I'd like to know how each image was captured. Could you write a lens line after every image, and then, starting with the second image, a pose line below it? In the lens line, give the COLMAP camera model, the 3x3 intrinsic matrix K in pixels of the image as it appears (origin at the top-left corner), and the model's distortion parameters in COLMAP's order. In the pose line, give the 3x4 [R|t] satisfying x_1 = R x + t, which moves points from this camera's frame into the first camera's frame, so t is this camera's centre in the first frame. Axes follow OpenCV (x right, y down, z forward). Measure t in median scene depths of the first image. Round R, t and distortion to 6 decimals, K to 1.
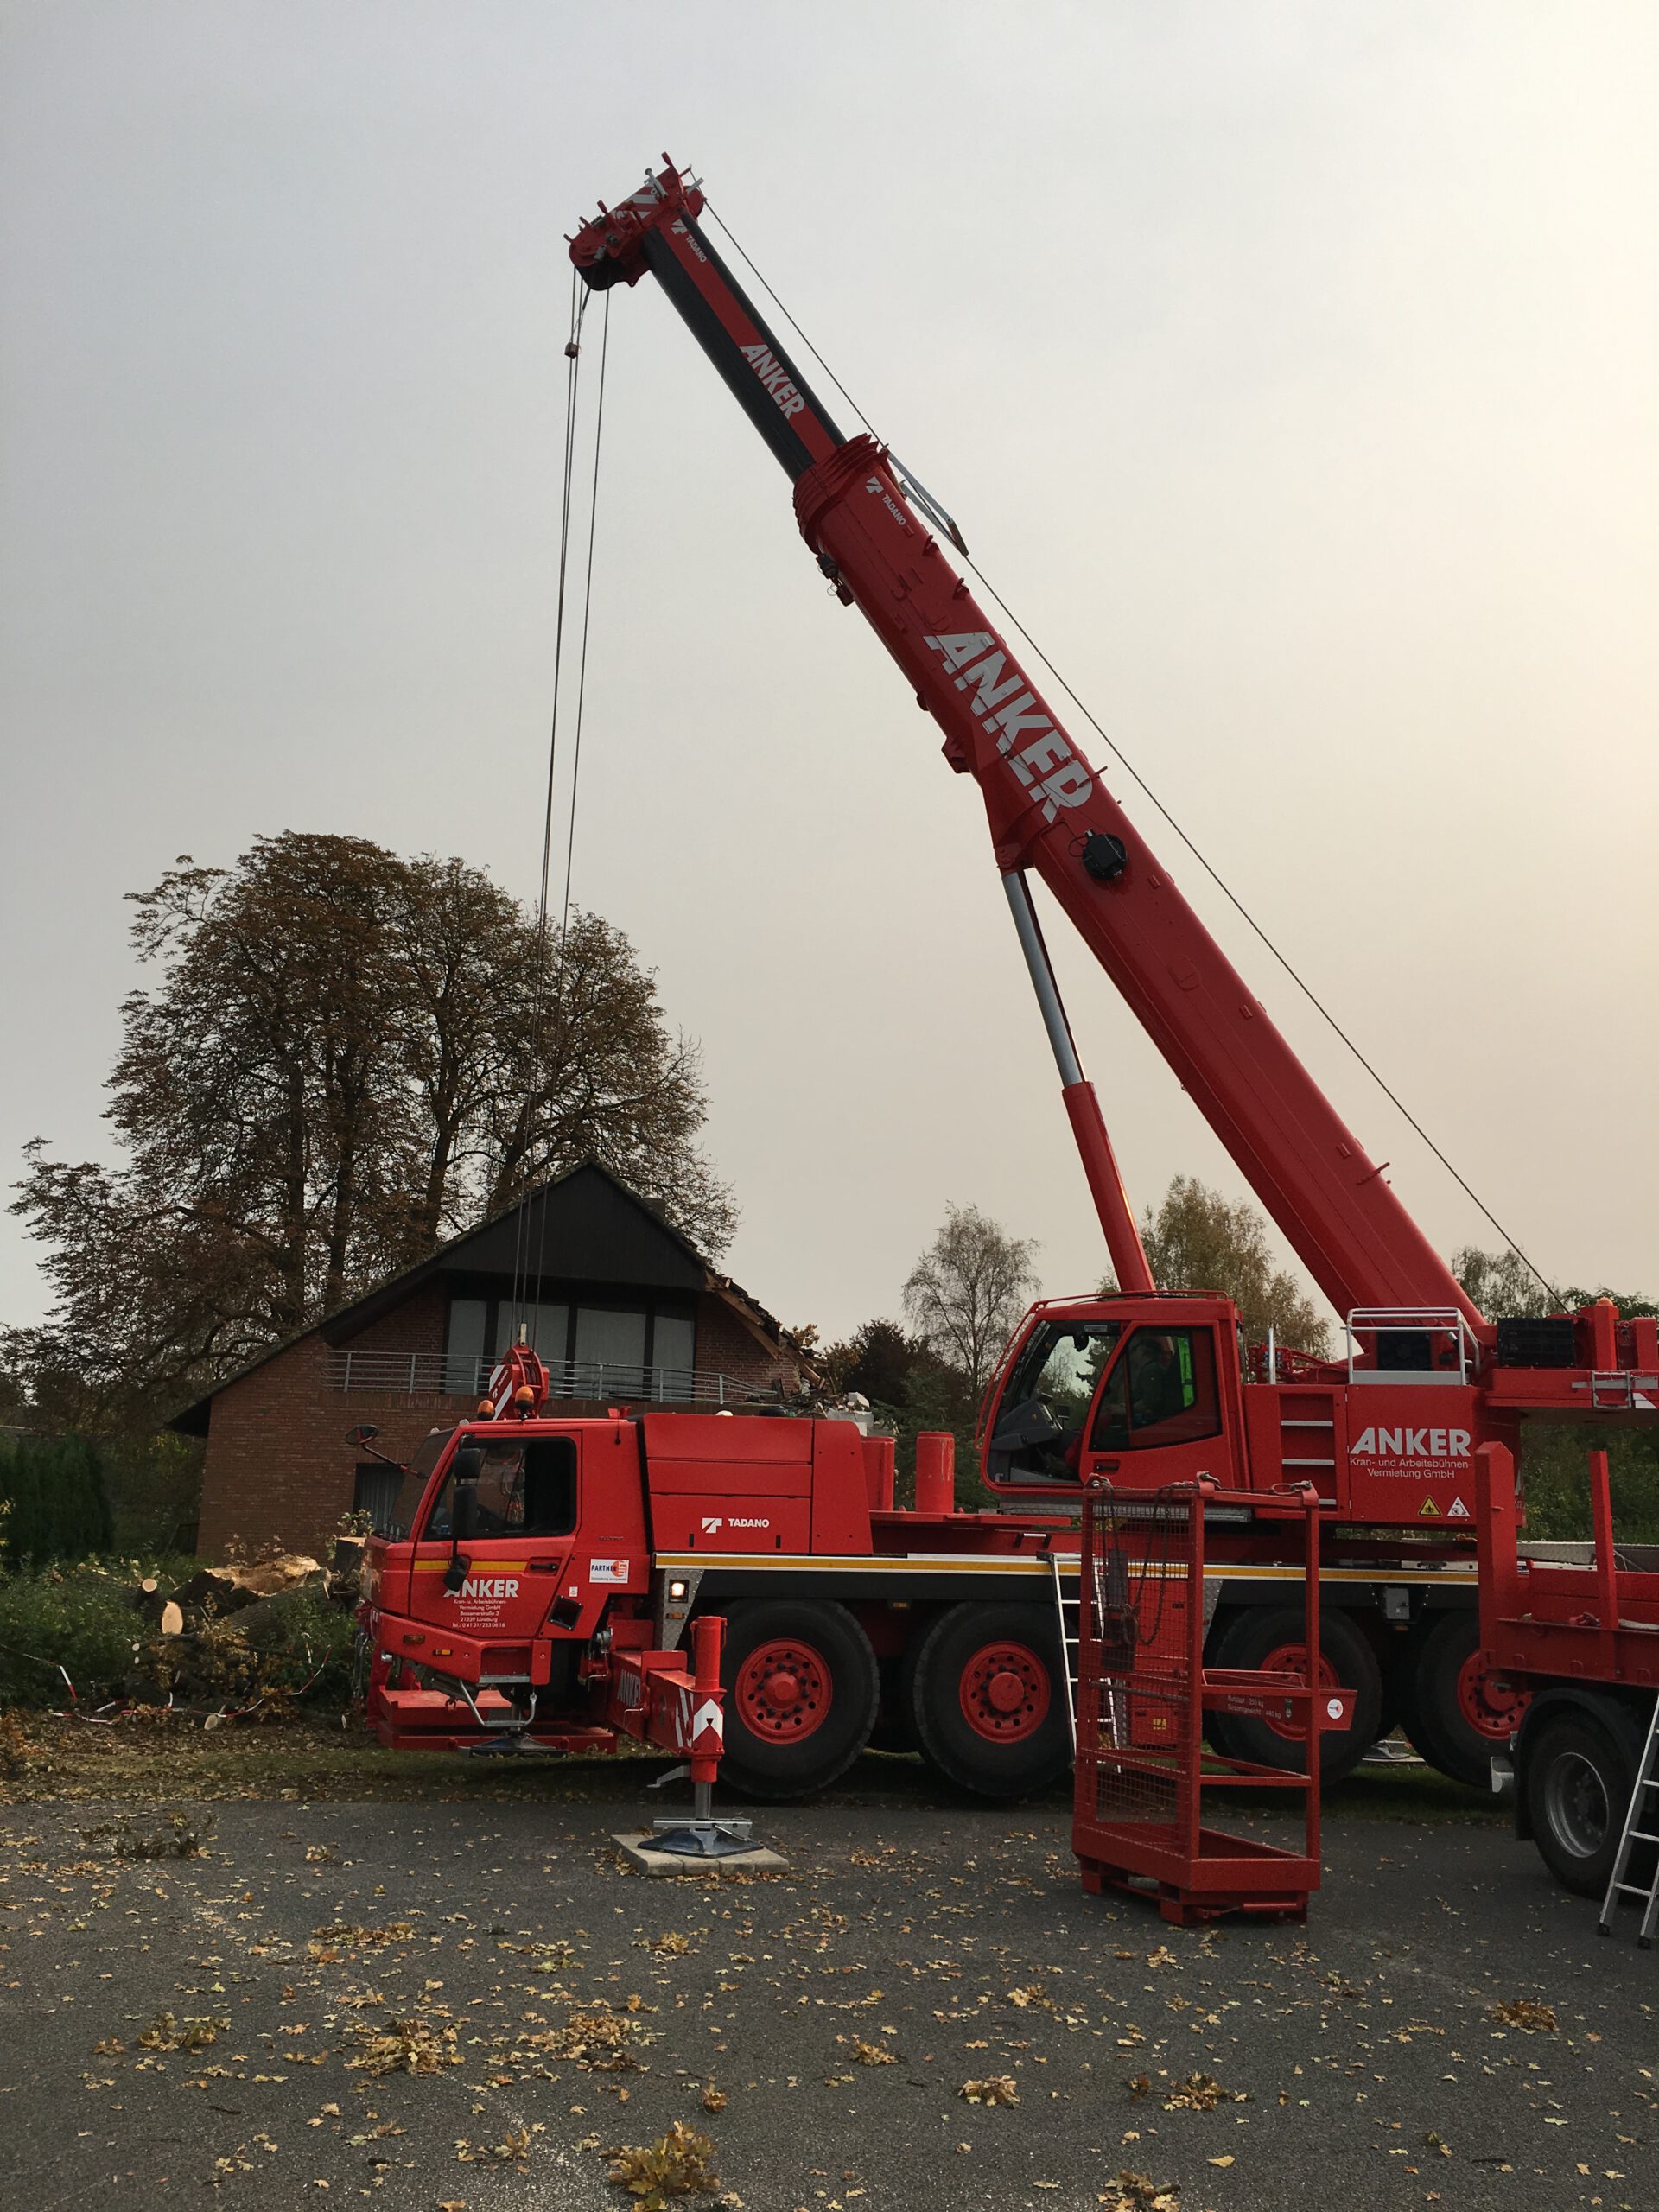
lens RADIAL K [[1880.1, 0, 829.5], [0, 1880.1, 1106.0], [0, 0, 1]] dist [0.098174, -0.132267]
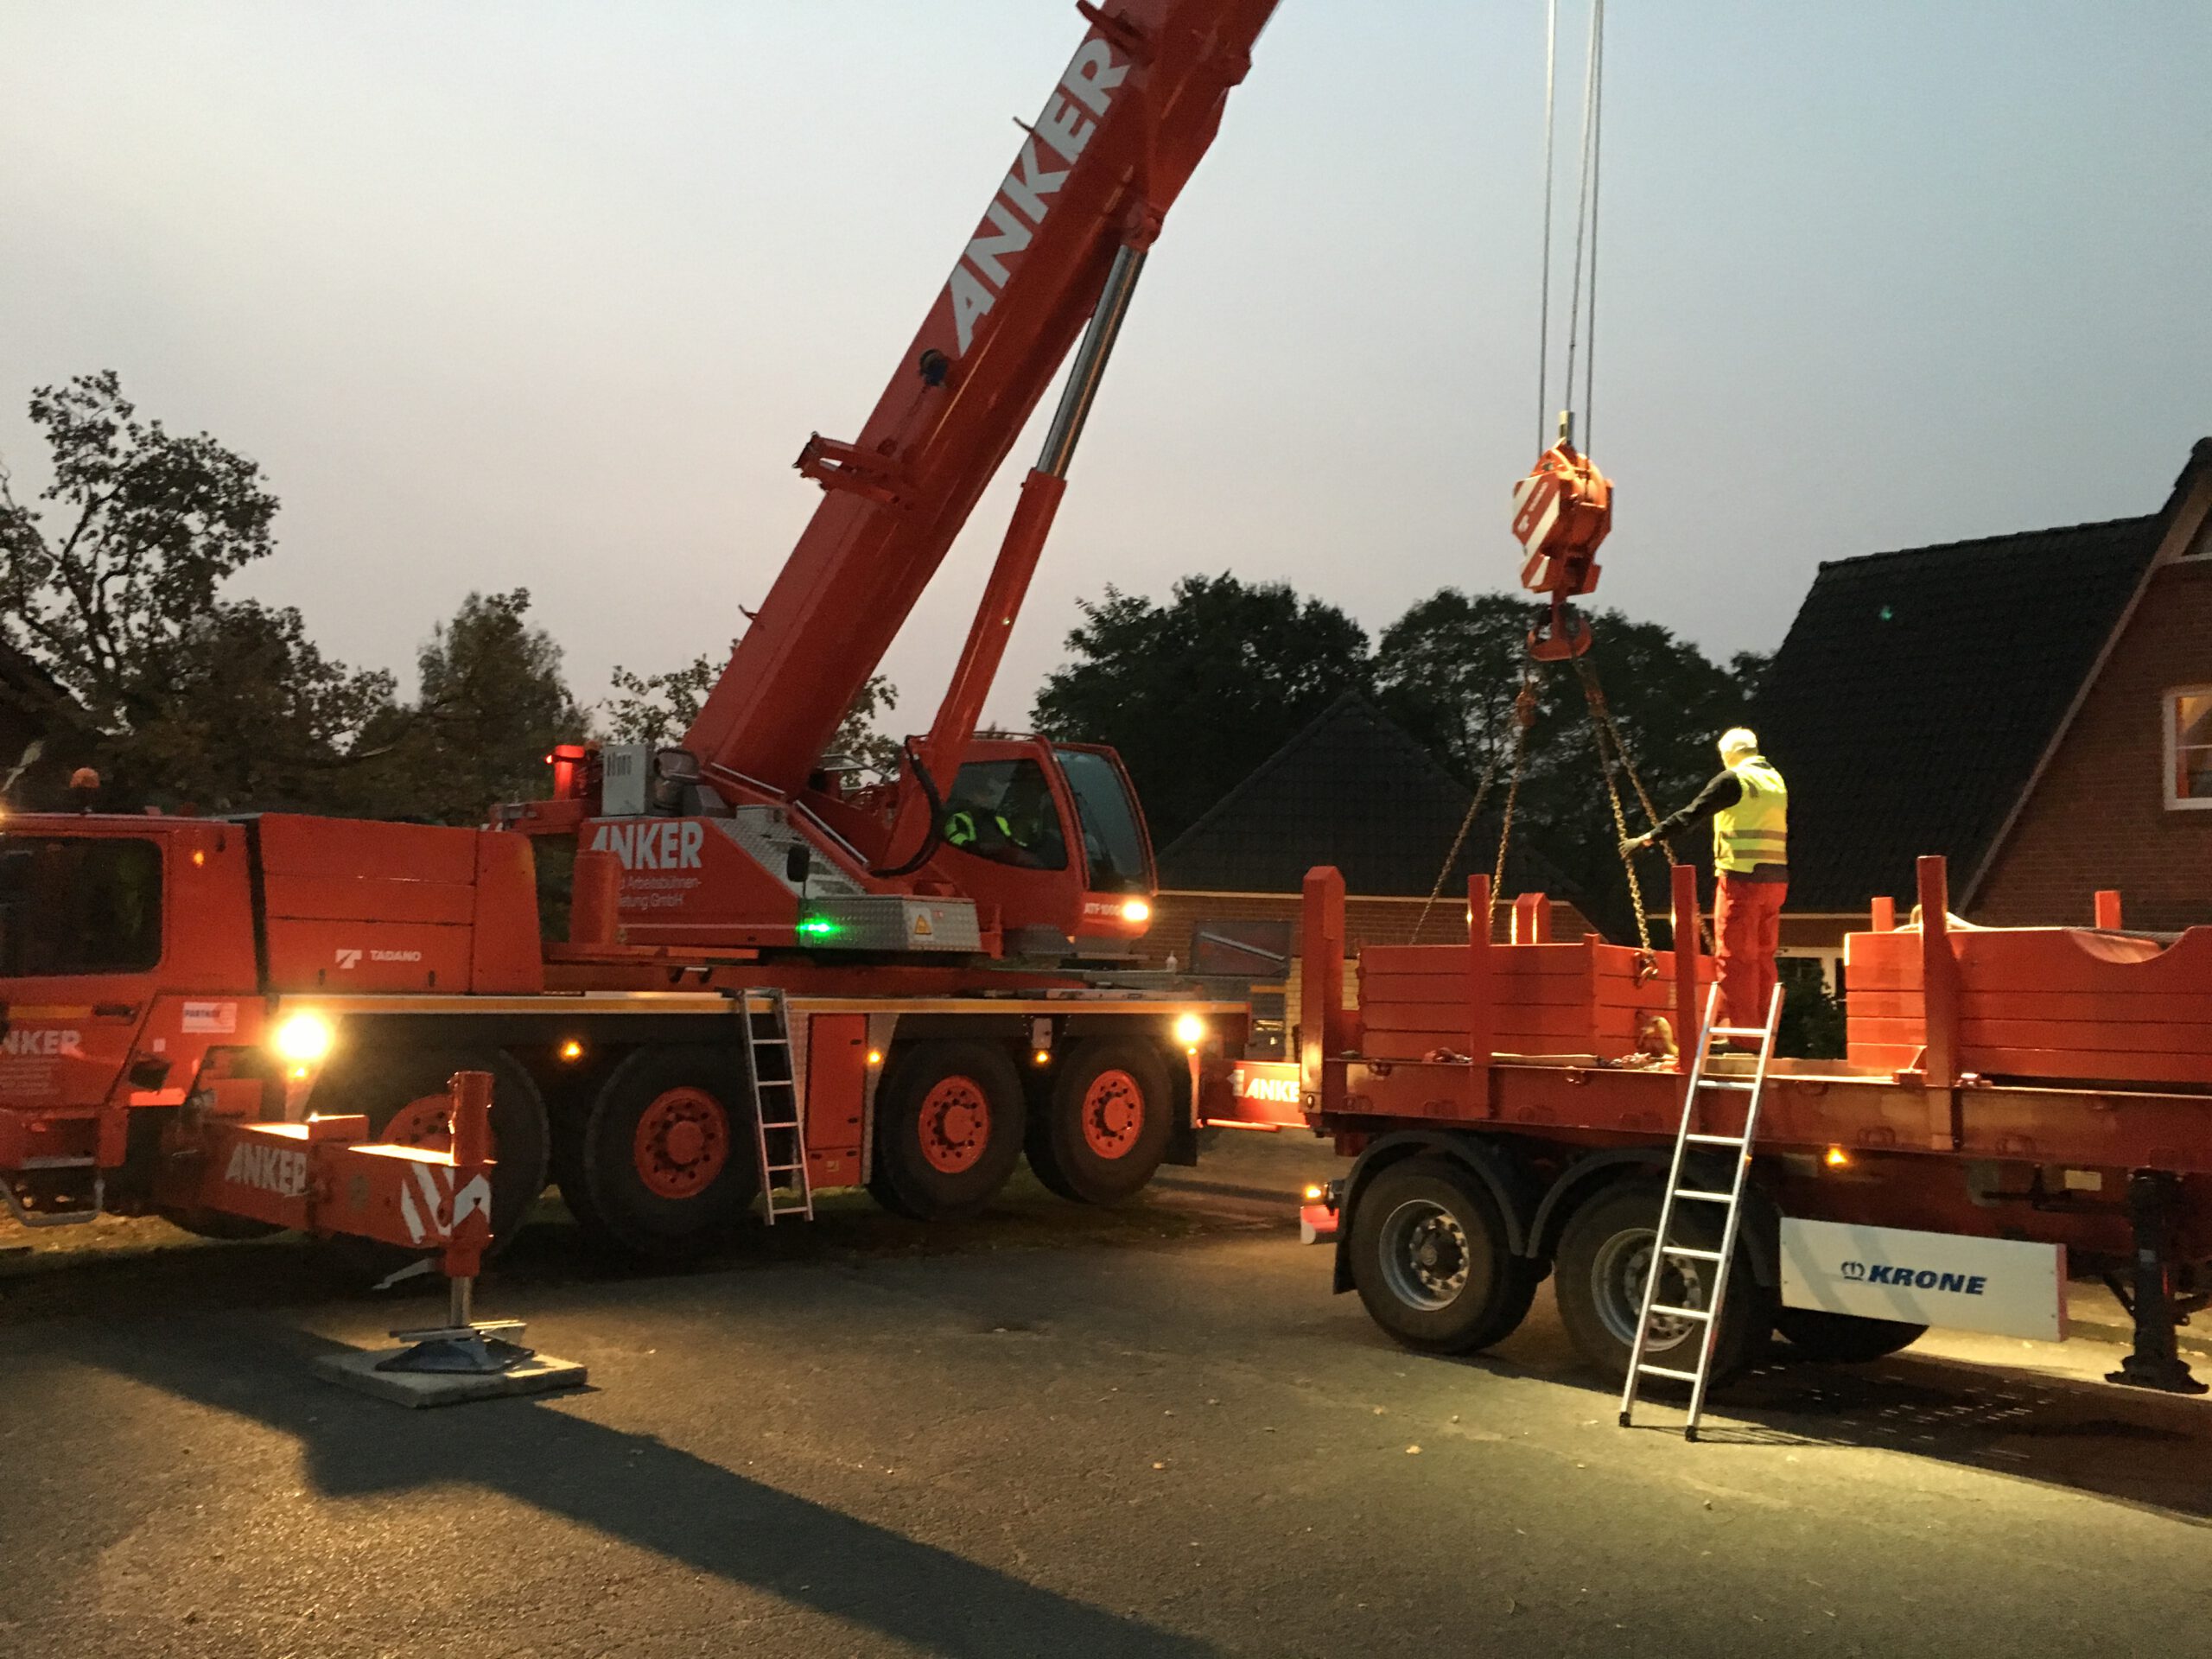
lens RADIAL K [[1880.1, 0, 1106.0], [0, 1880.1, 829.5], [0, 0, 1]] dist [0.098174, -0.132267]
pose [[0.849122, 0.038447, 0.526795, -0.208807], [-0.116541, 0.986405, 0.115857, 0.041441], [-0.515179, -0.159770, 0.842059, 0.184021]]
